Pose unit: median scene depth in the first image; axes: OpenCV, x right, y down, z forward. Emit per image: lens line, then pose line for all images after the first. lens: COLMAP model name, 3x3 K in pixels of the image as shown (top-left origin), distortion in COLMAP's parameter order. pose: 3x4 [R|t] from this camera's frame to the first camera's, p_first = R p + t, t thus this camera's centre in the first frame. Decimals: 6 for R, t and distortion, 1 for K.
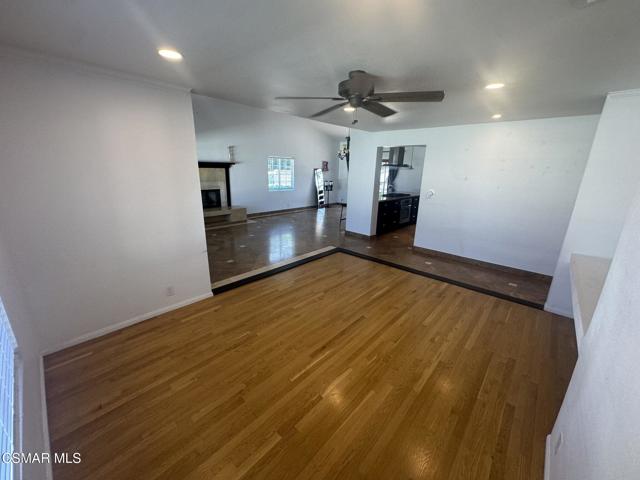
lens RADIAL K [[254.8, 0, 319.1], [0, 254.8, 239.5], [0, 0, 1]] dist [-0.004255, 0.000167]
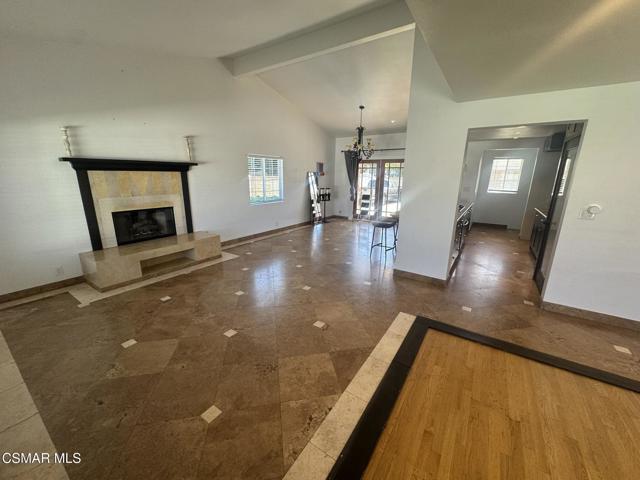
lens RADIAL K [[254.8, 0, 319.1], [0, 254.8, 239.5], [0, 0, 1]] dist [-0.004255, 0.000167]
pose [[0.988348, -0.048826, 0.144168, -0.134844], [0.051865, 0.998502, -0.017401, -0.088740], [-0.143103, 0.024675, 0.989400, 0.347915]]
